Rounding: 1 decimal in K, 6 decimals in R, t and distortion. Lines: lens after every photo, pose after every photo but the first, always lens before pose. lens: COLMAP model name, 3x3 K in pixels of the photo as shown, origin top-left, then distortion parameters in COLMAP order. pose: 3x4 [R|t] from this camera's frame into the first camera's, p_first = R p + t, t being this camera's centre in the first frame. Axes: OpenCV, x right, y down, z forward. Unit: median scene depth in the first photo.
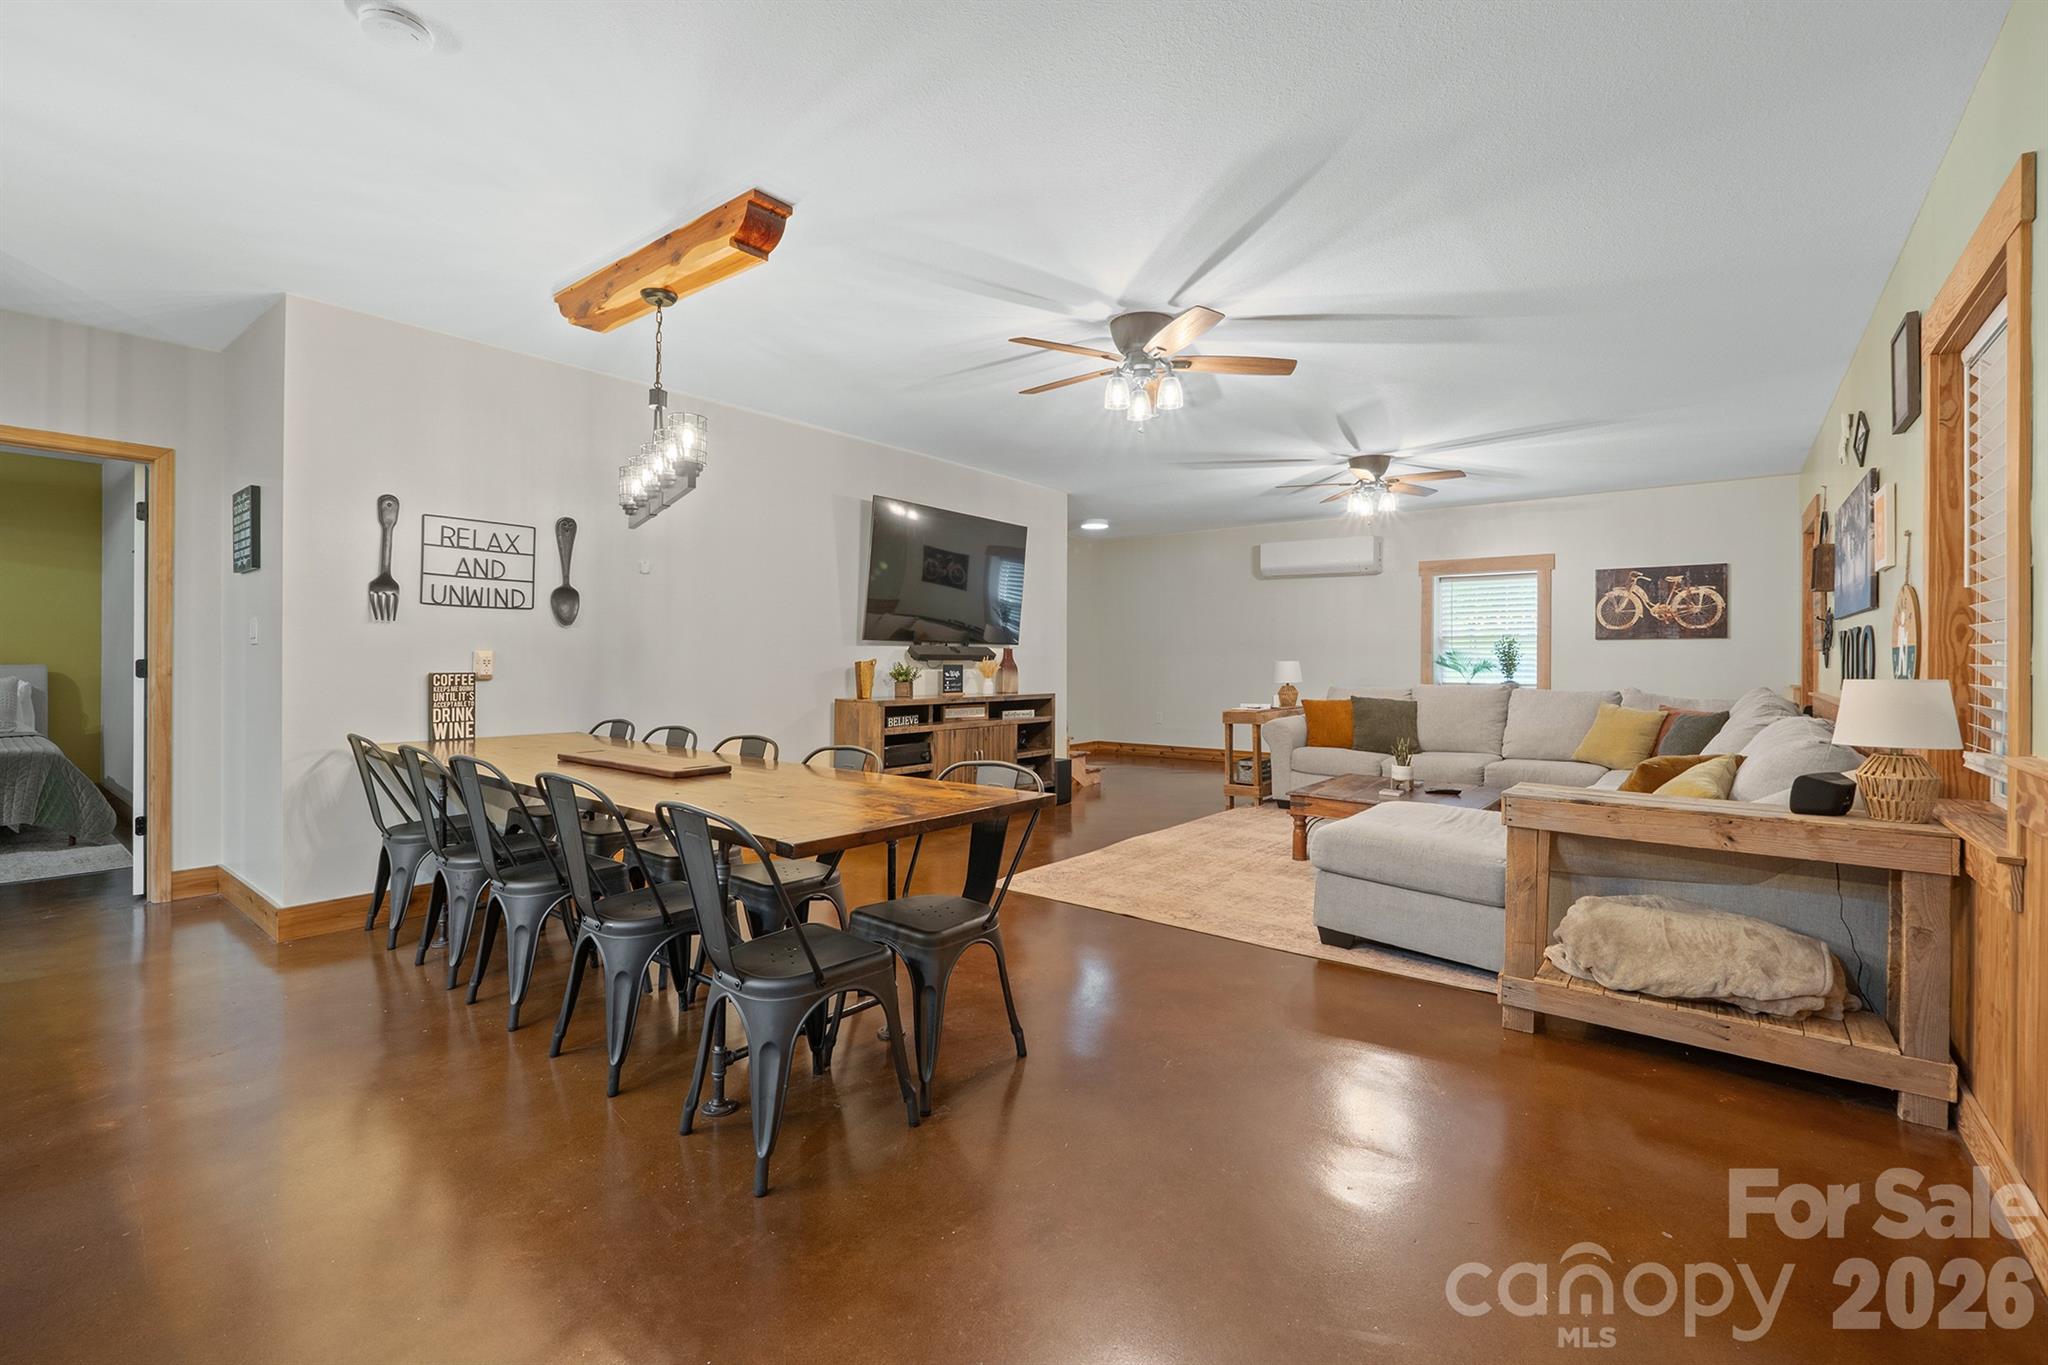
lens RADIAL K [[889.5, 0, 1024.7], [0, 889.5, 661.6], [0, 0, 1]] dist [-0.002956, -0.000275]
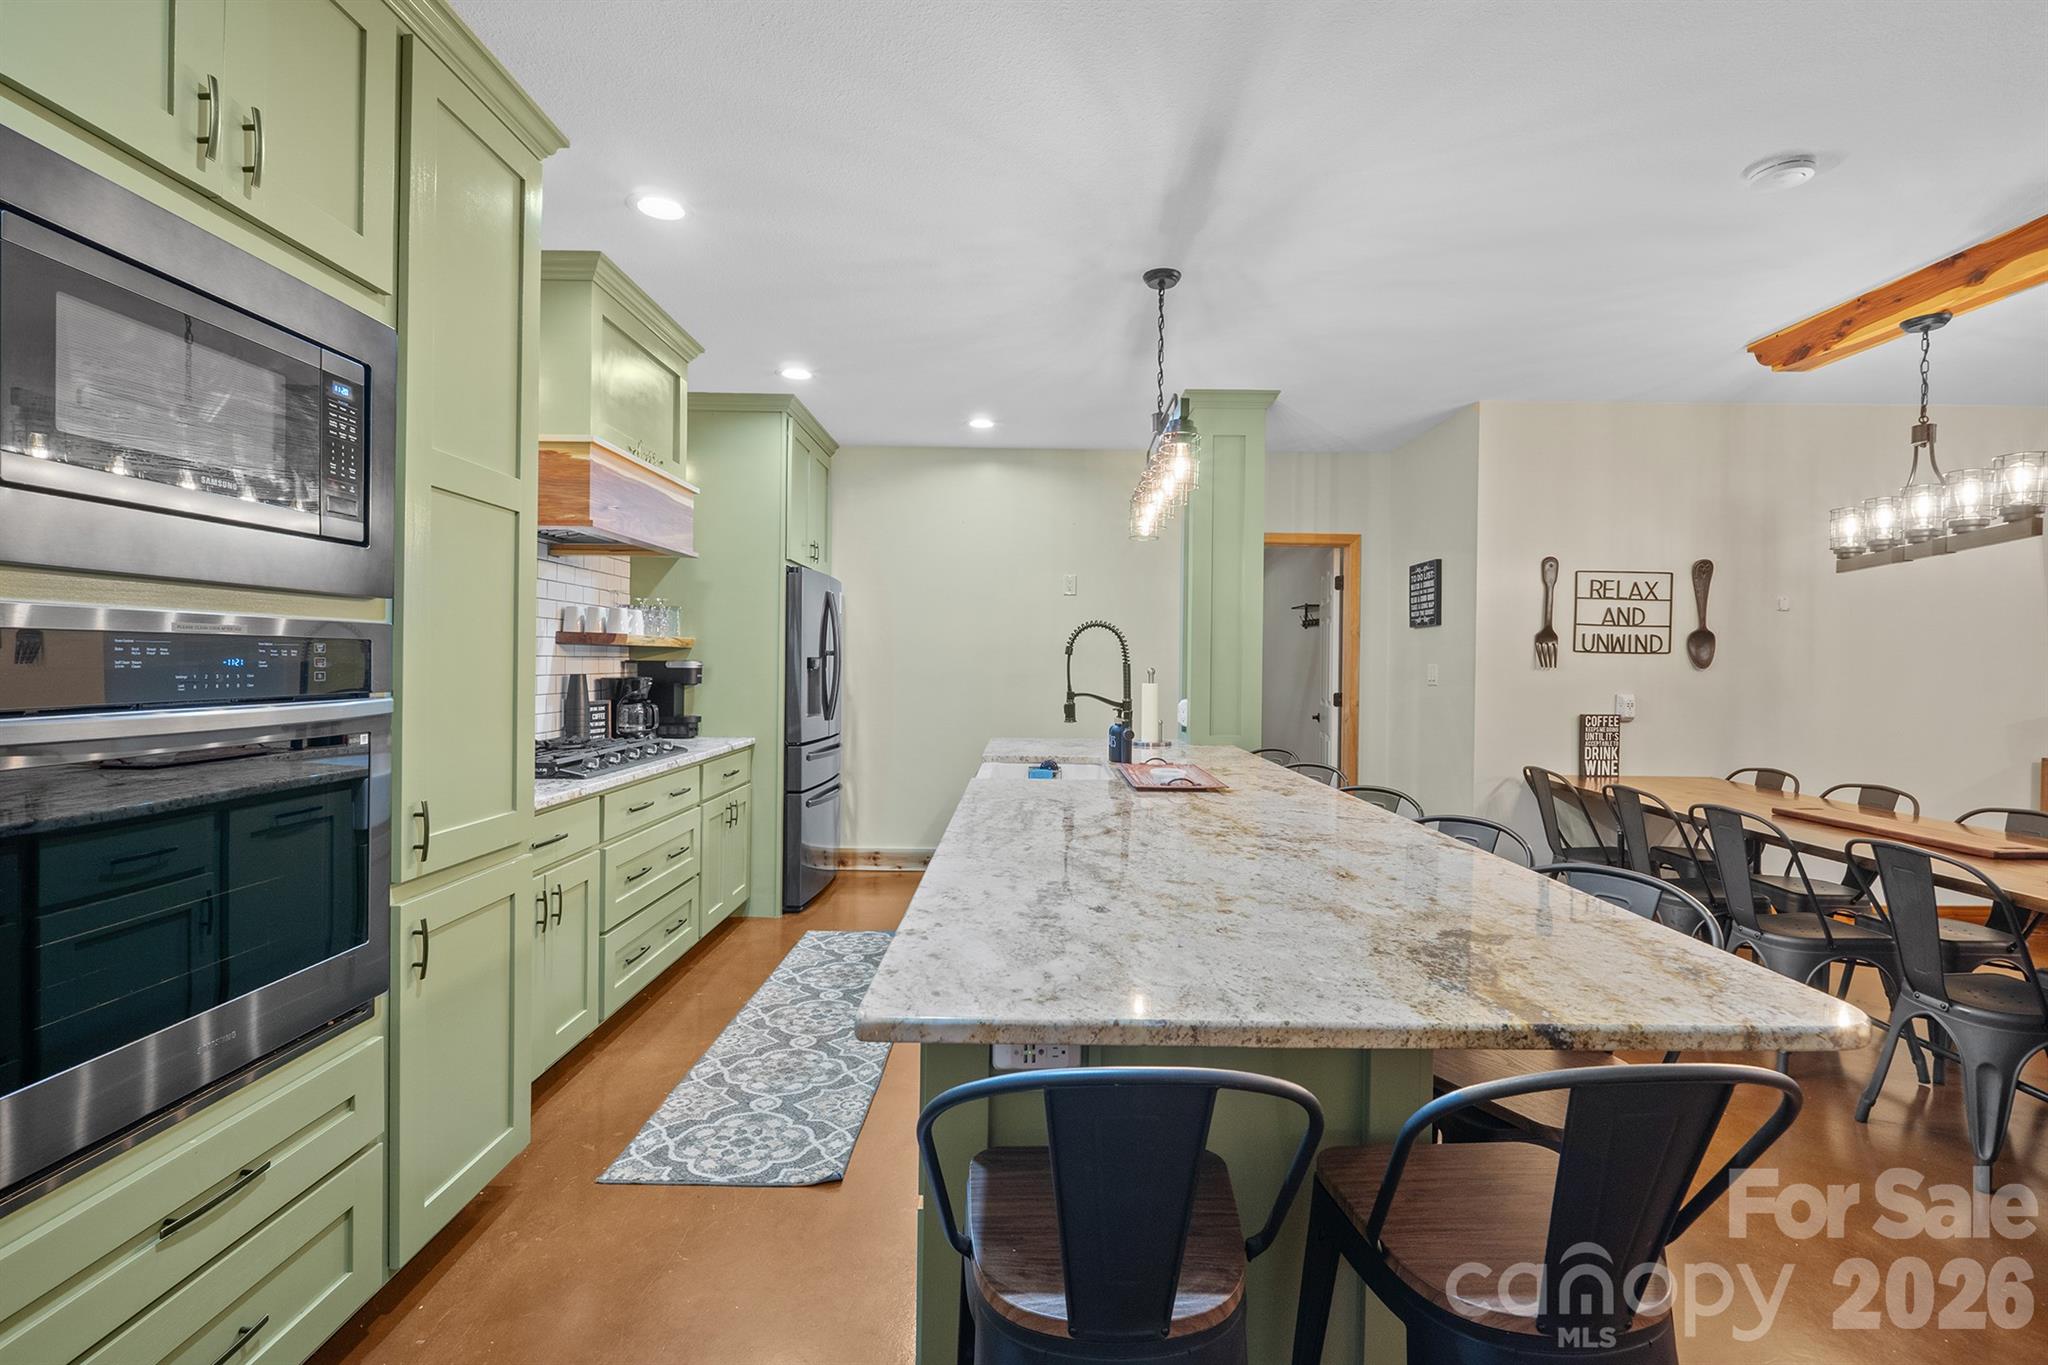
lens RADIAL K [[923.0, 0, 1032.5], [0, 923.0, 665.9], [0, 0, 1]] dist [-0.003969, -0.000455]
pose [[0.622310, 0.005018, -0.782755, -0.126647], [-0.011545, 0.999930, -0.002768, -0.023171], [0.782686, 0.010759, 0.622324, -0.158431]]
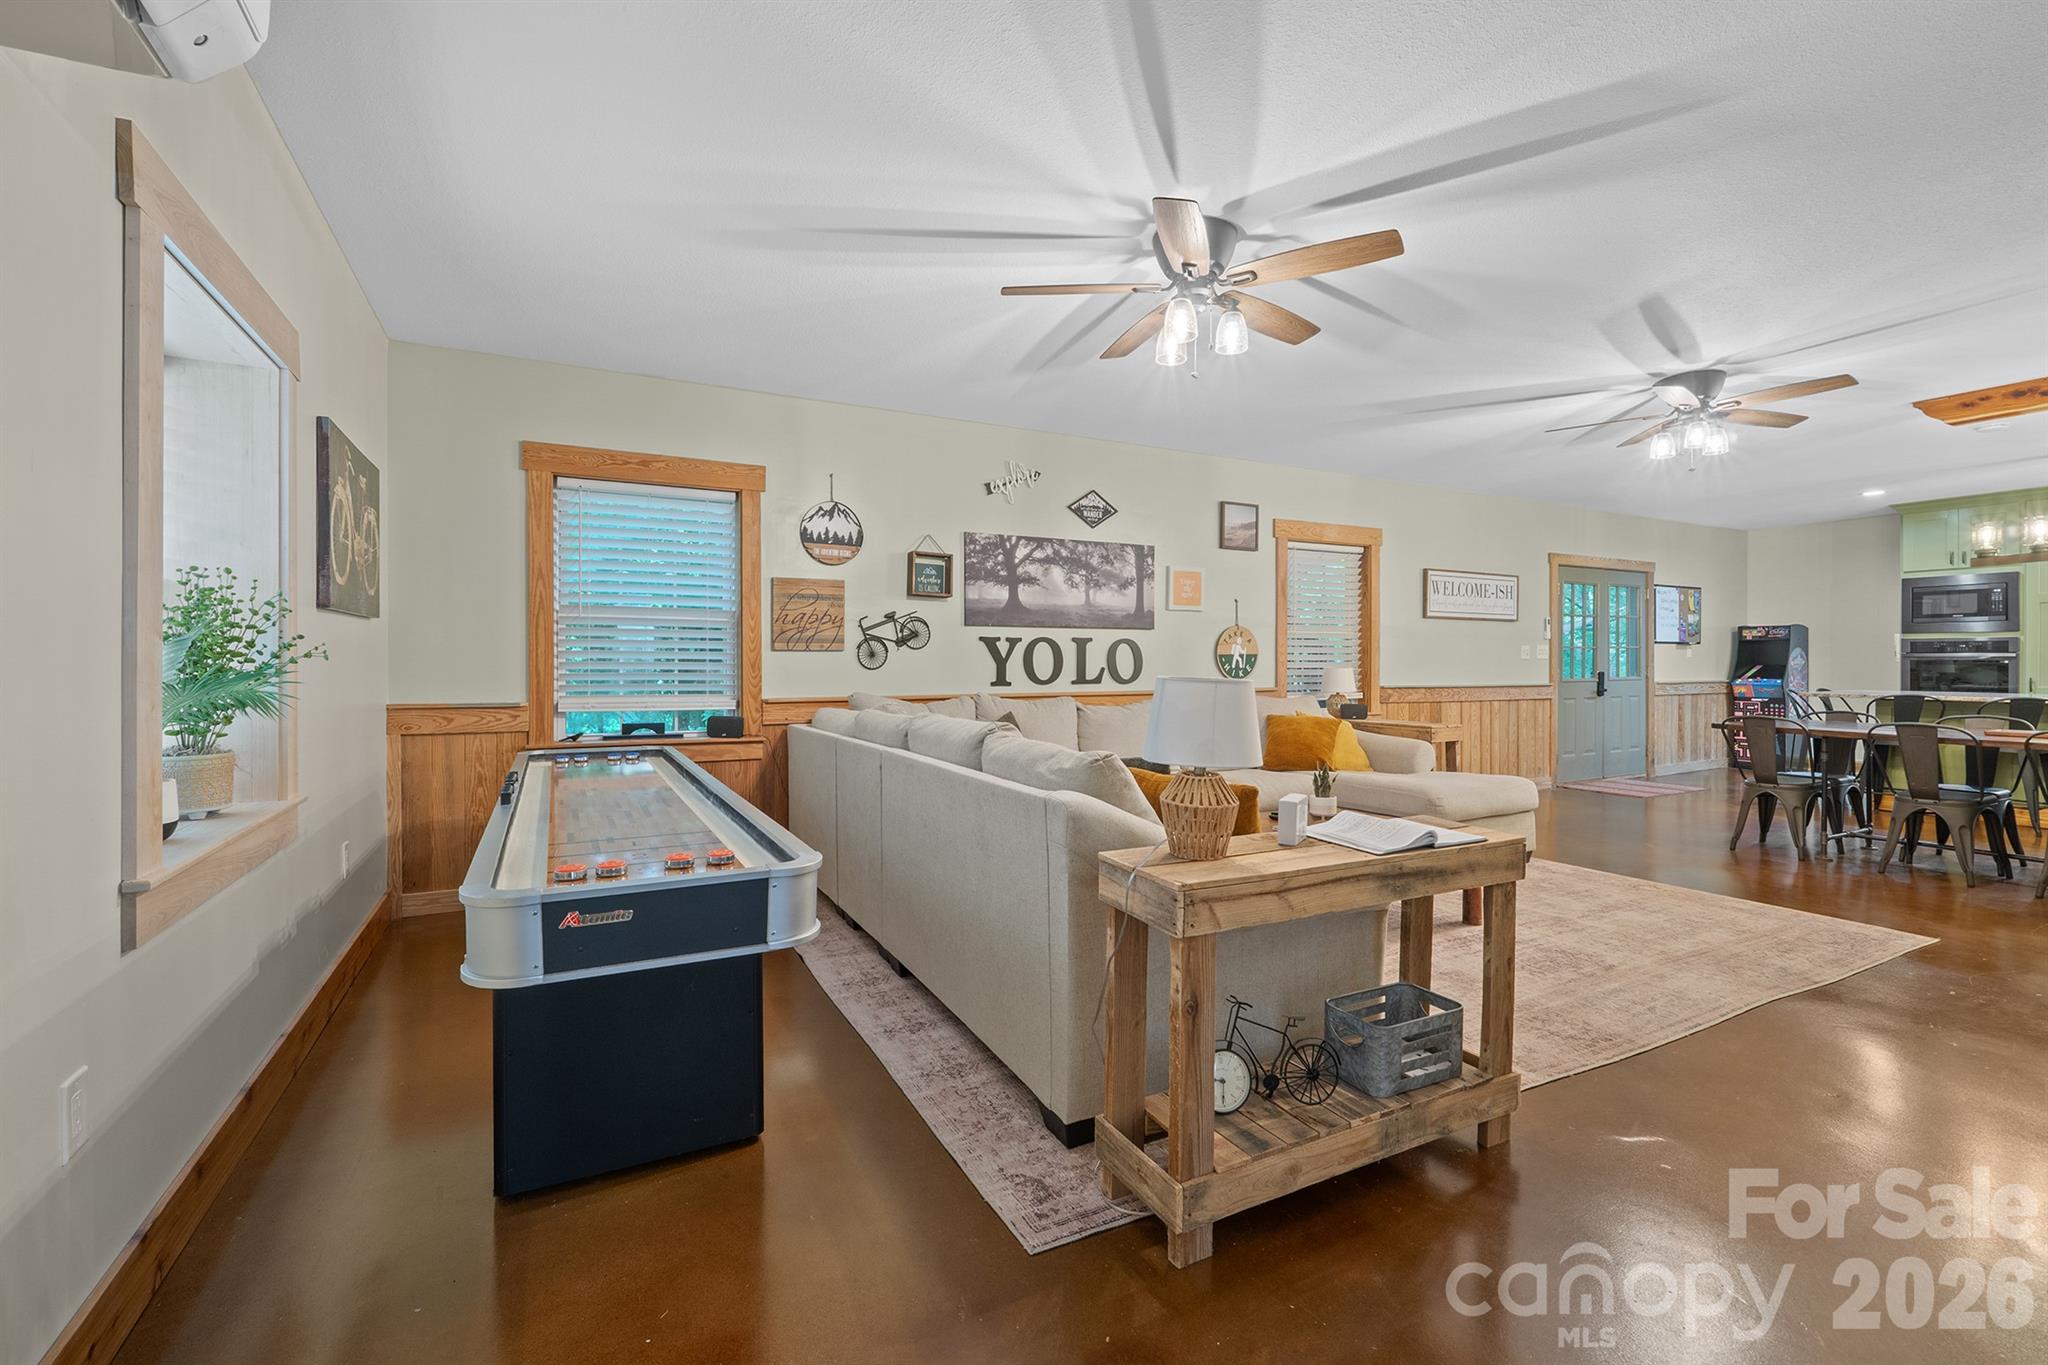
lens RADIAL K [[889.5, 0, 1024.7], [0, 889.5, 661.6], [0, 0, 1]] dist [-0.002956, -0.000275]
pose [[-0.915431, -0.005446, 0.402438, 0.292997], [-0.001850, 0.999955, 0.009326, -0.008950], [-0.402470, 0.007793, -0.915400, 1.531582]]
